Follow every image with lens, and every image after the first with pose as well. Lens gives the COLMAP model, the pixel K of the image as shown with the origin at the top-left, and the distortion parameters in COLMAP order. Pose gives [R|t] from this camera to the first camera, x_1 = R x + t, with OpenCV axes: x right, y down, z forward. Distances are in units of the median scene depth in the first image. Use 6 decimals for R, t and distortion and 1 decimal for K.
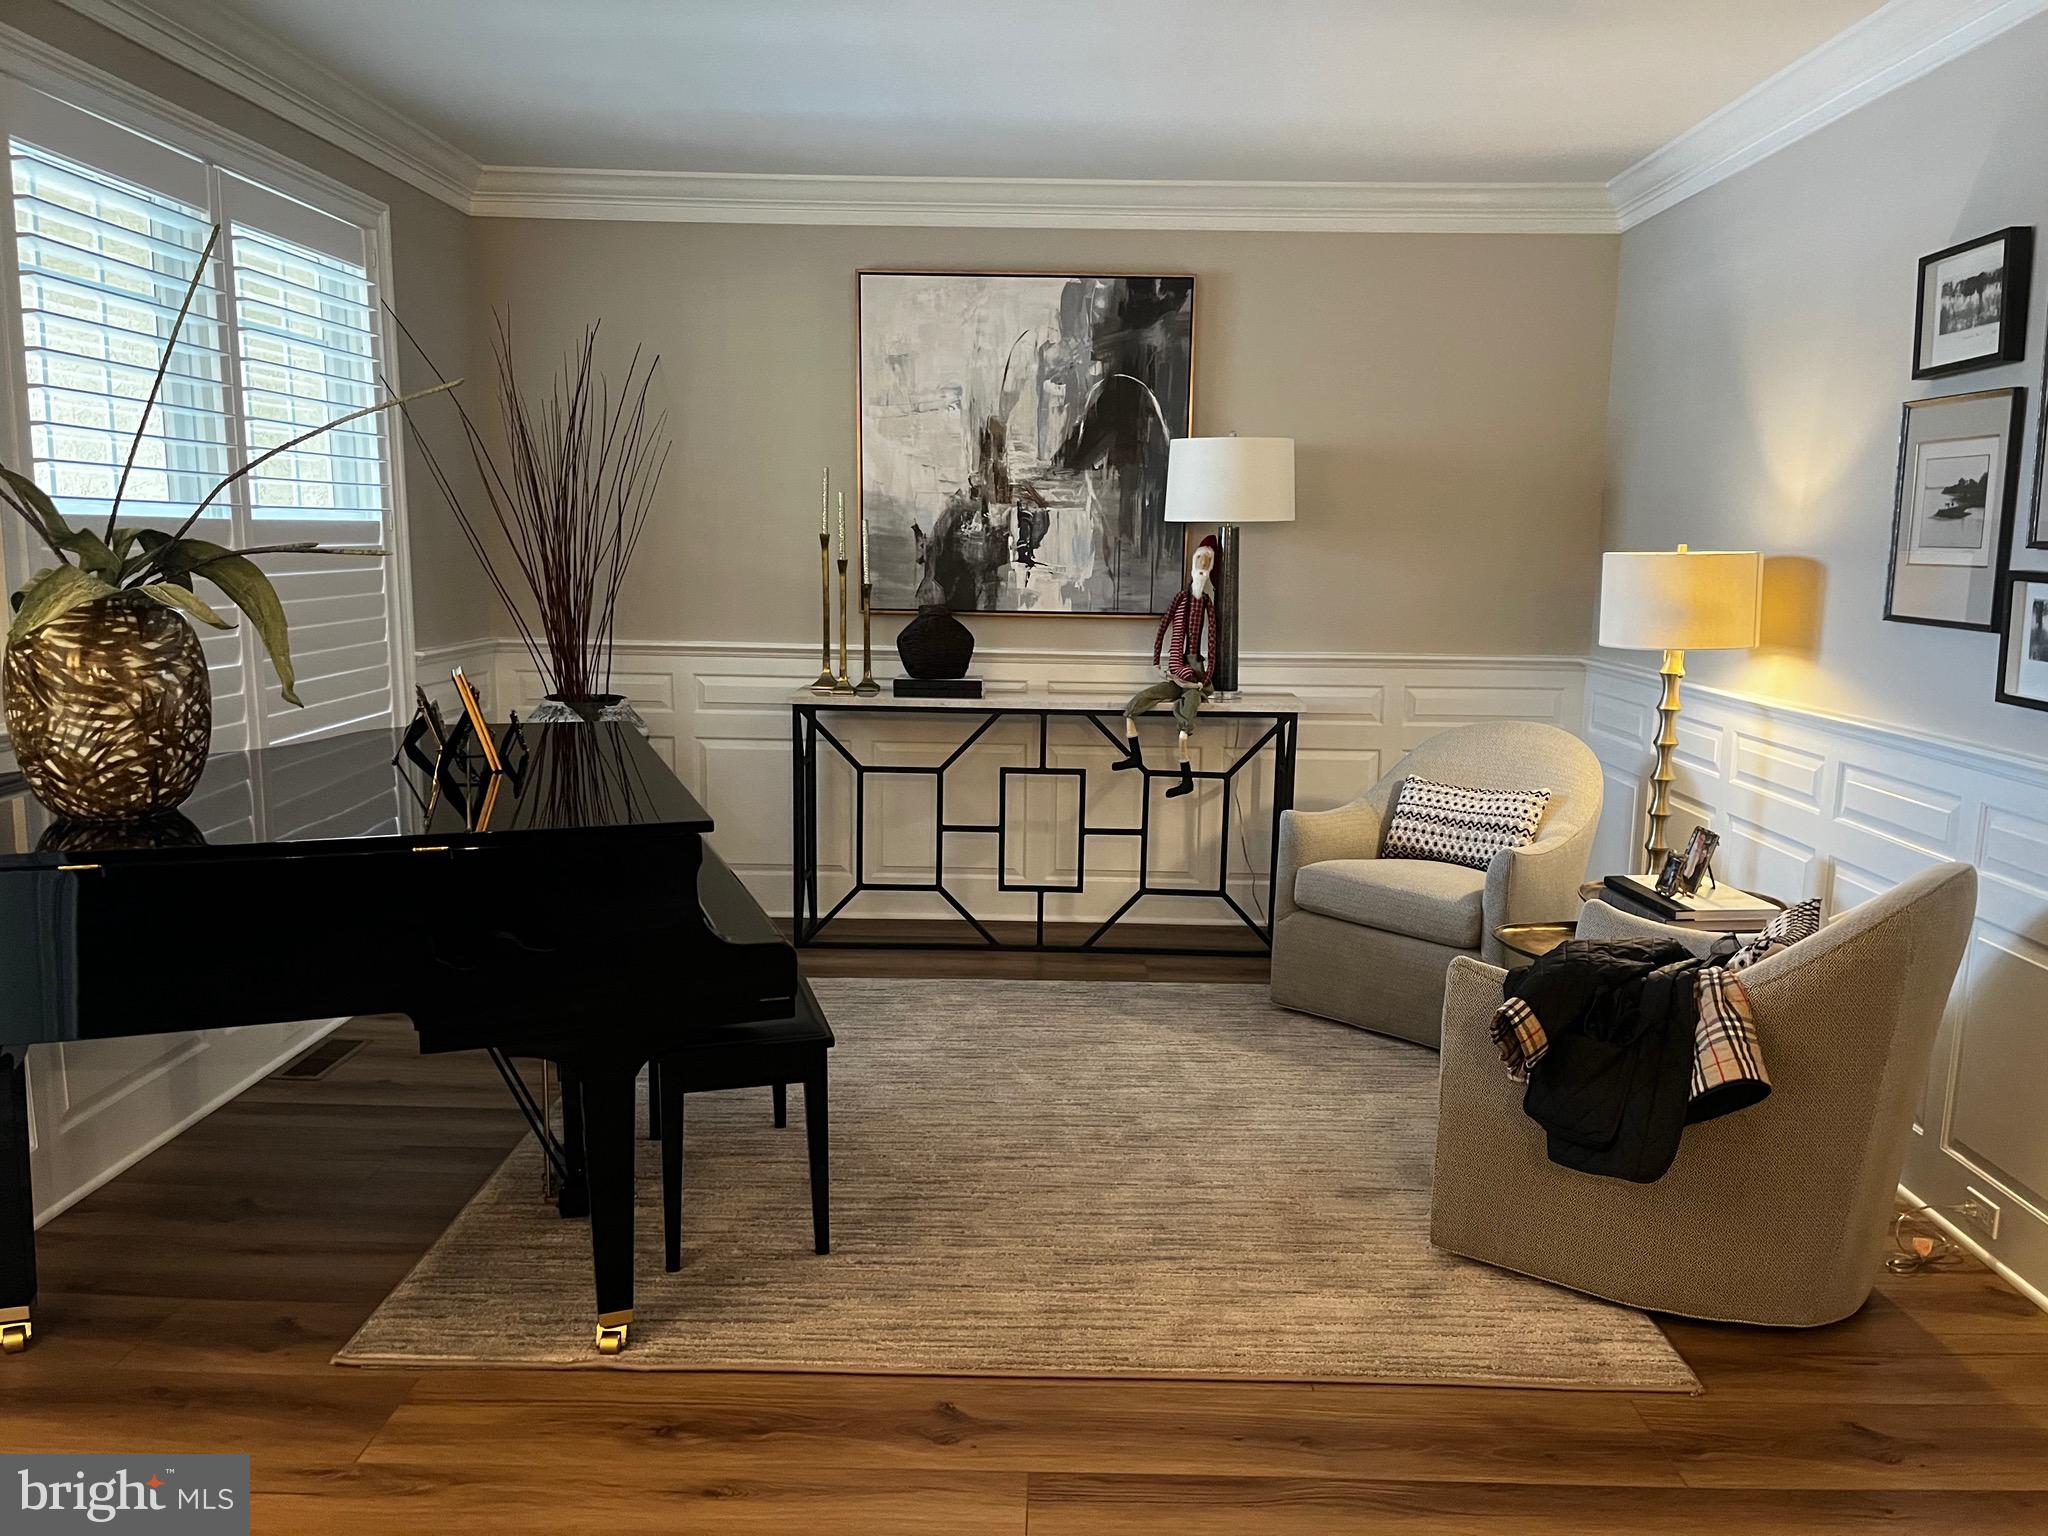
lens RADIAL K [[1544.2, 0, 1022.2], [0, 1544.2, 762.4], [0, 0, 1]] dist [0.034325, -0.023789]
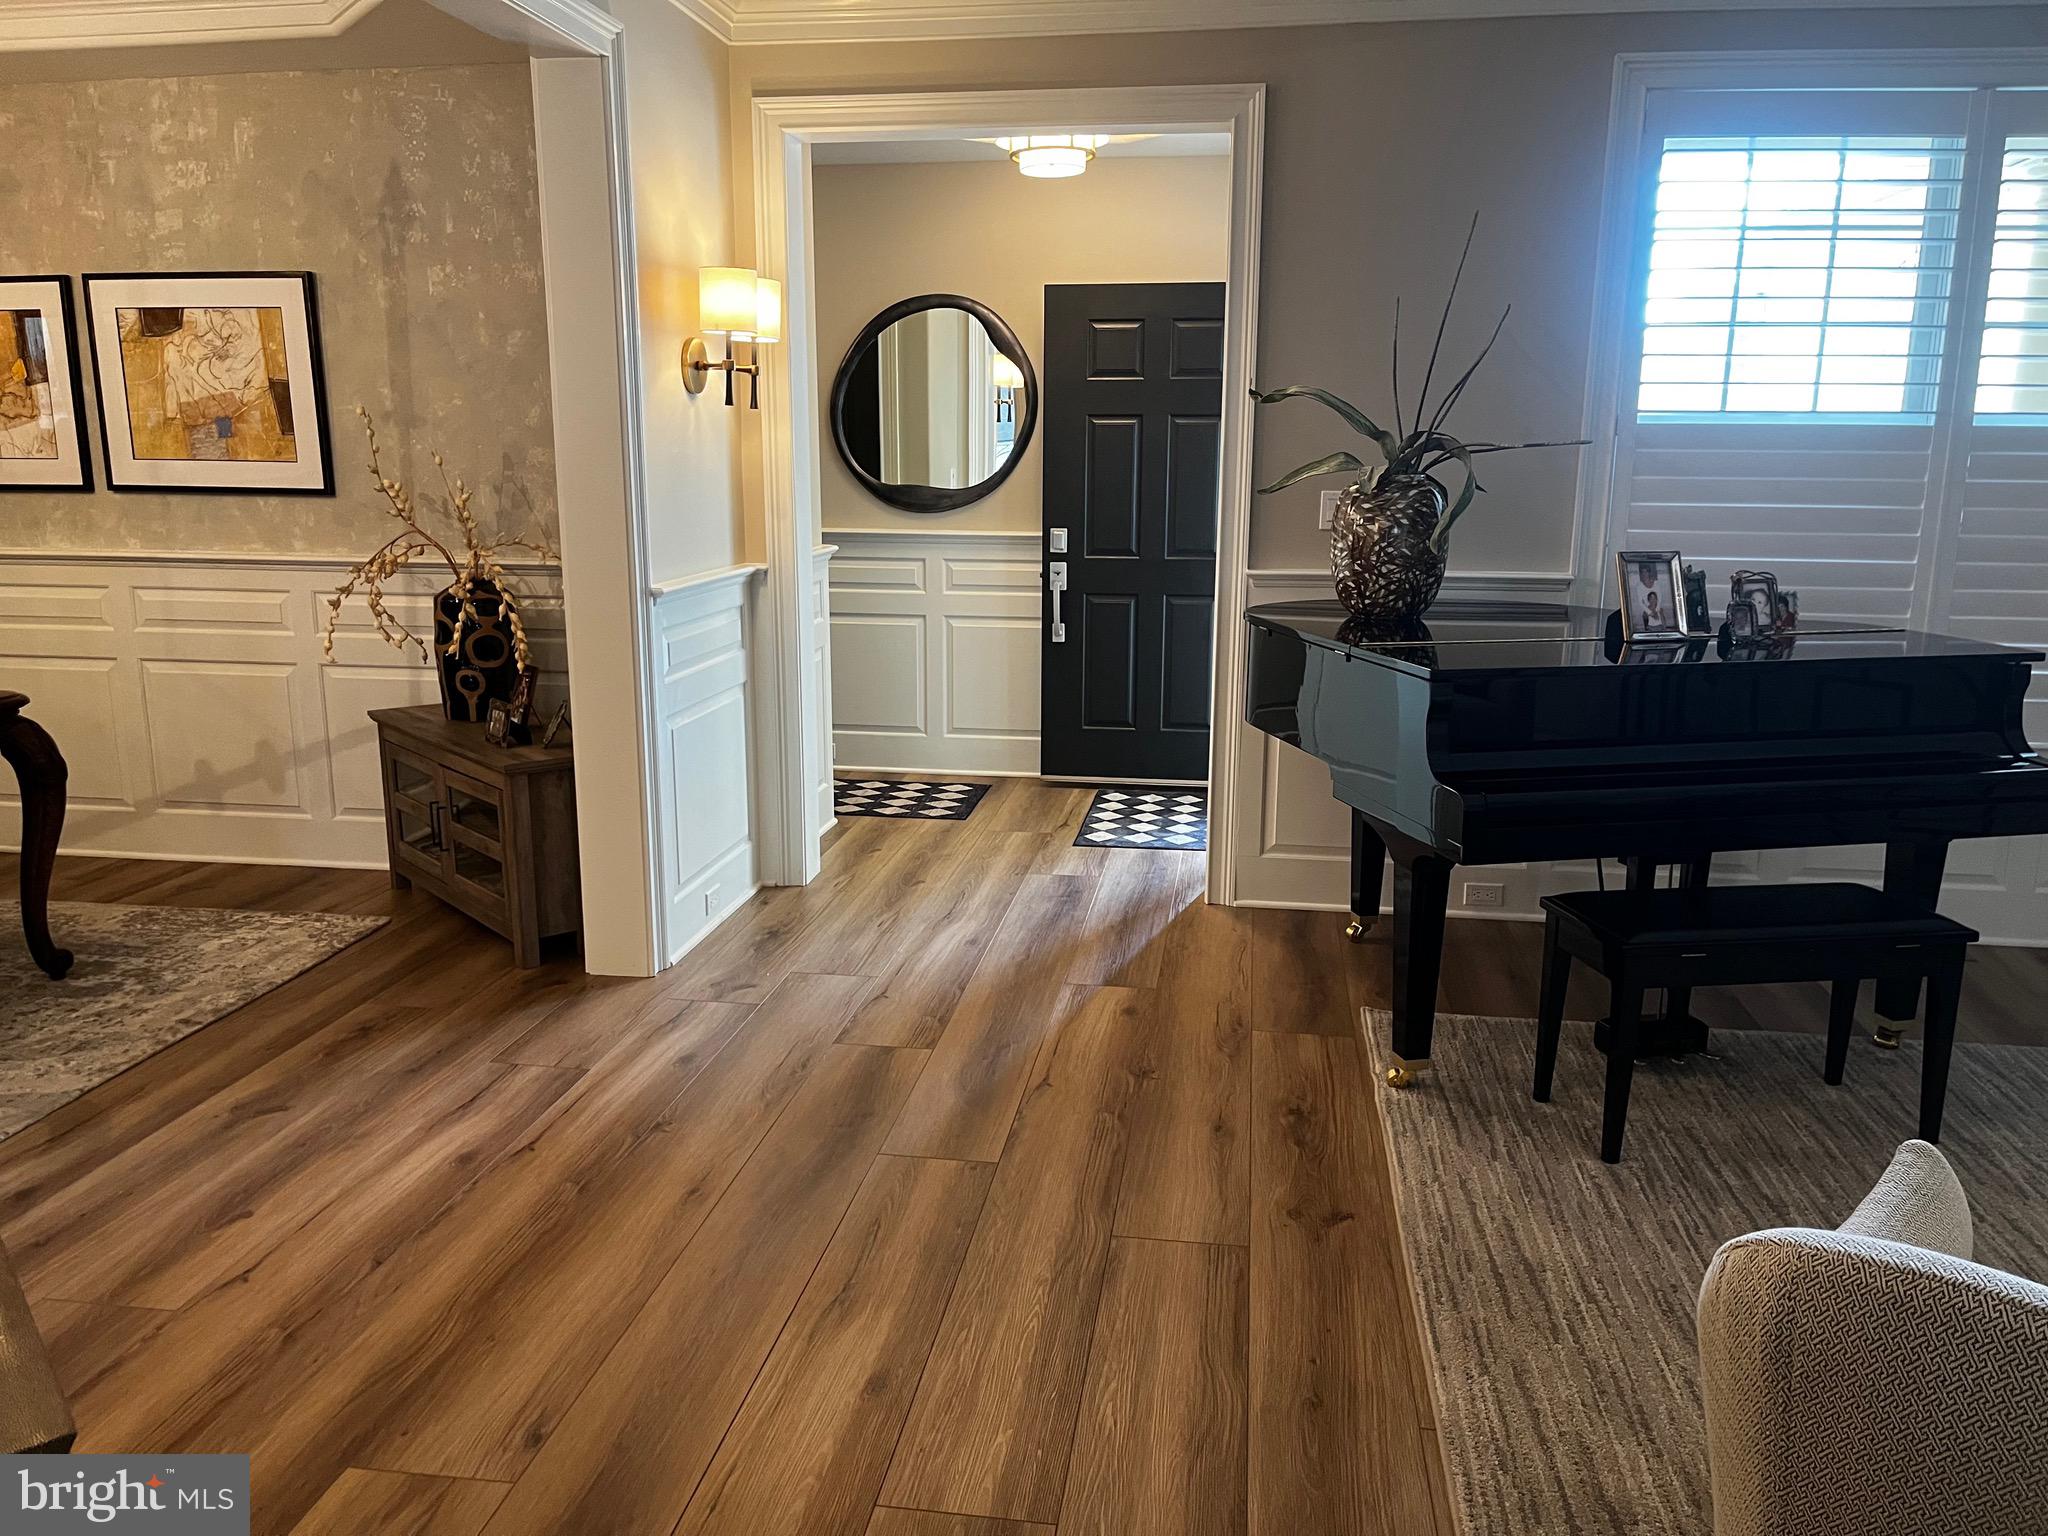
lens RADIAL K [[1544.2, 0, 1025.7], [0, 1544.2, 761.1], [0, 0, 1]] dist [0.034325, -0.023789]
pose [[-0.121618, 0.188174, -0.974577, 1.022084], [-0.153334, 0.966517, 0.205752, -0.093182], [0.980662, 0.174459, -0.088692, 0.839341]]
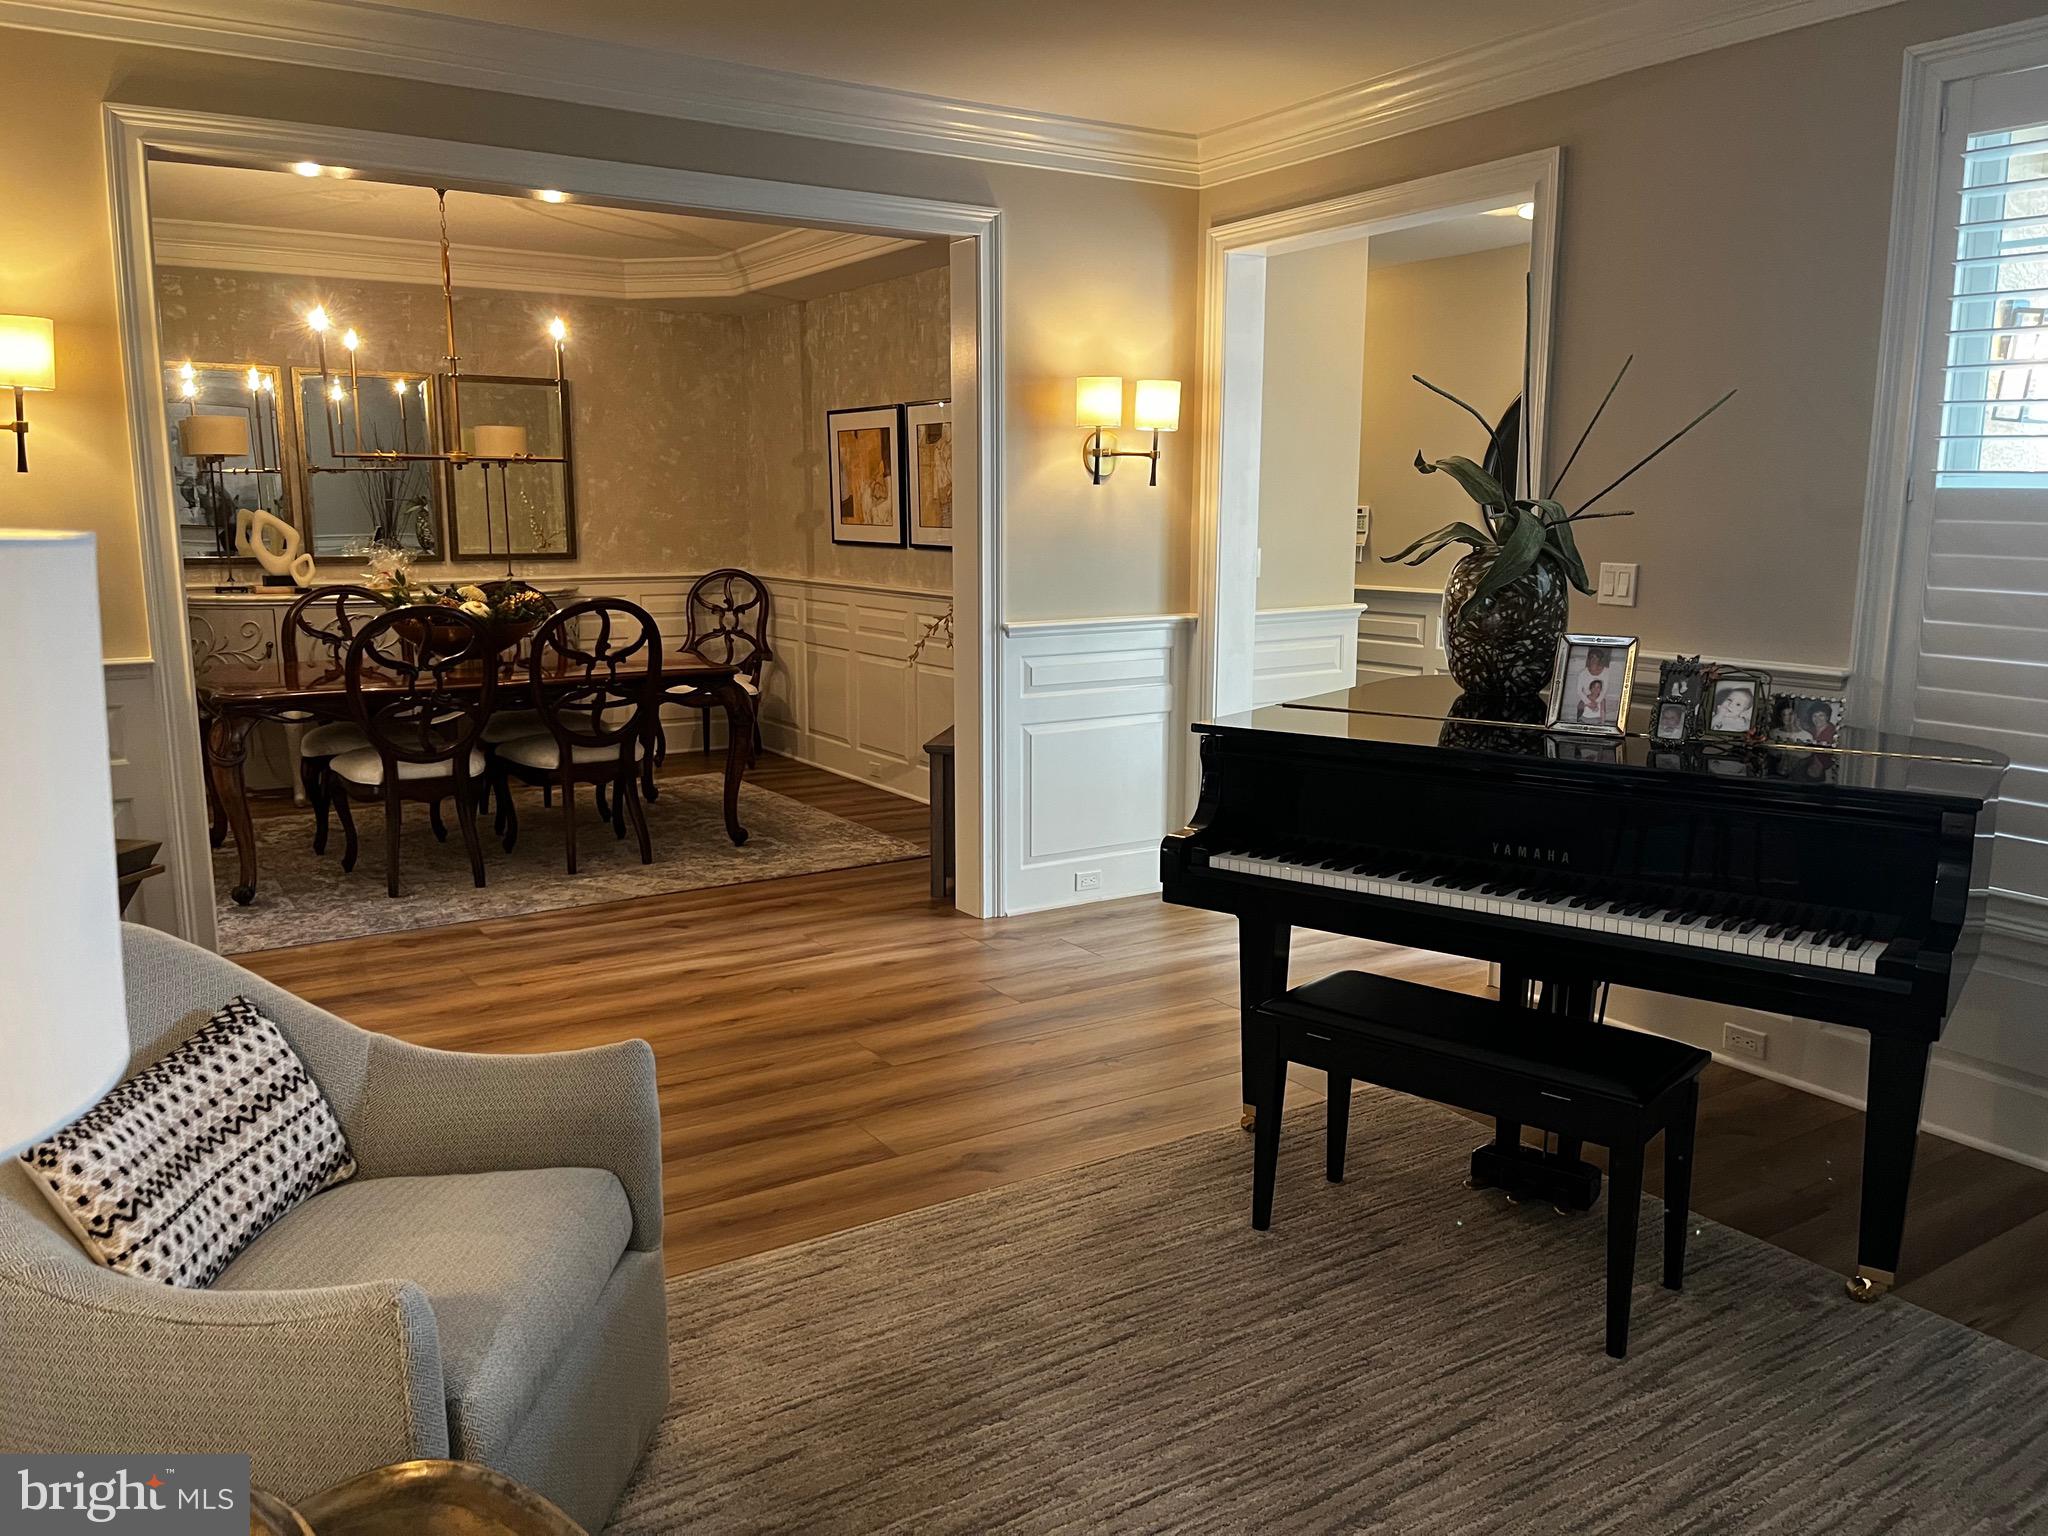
lens RADIAL K [[1544.2, 0, 1016.6], [0, 1544.2, 764.6], [0, 0, 1]] dist [0.034325, -0.023789]
pose [[-0.831731, 0.085854, -0.548501, 0.635875], [-0.086785, 0.955719, 0.281192, -0.286912], [0.548355, 0.281477, -0.787450, 2.000851]]
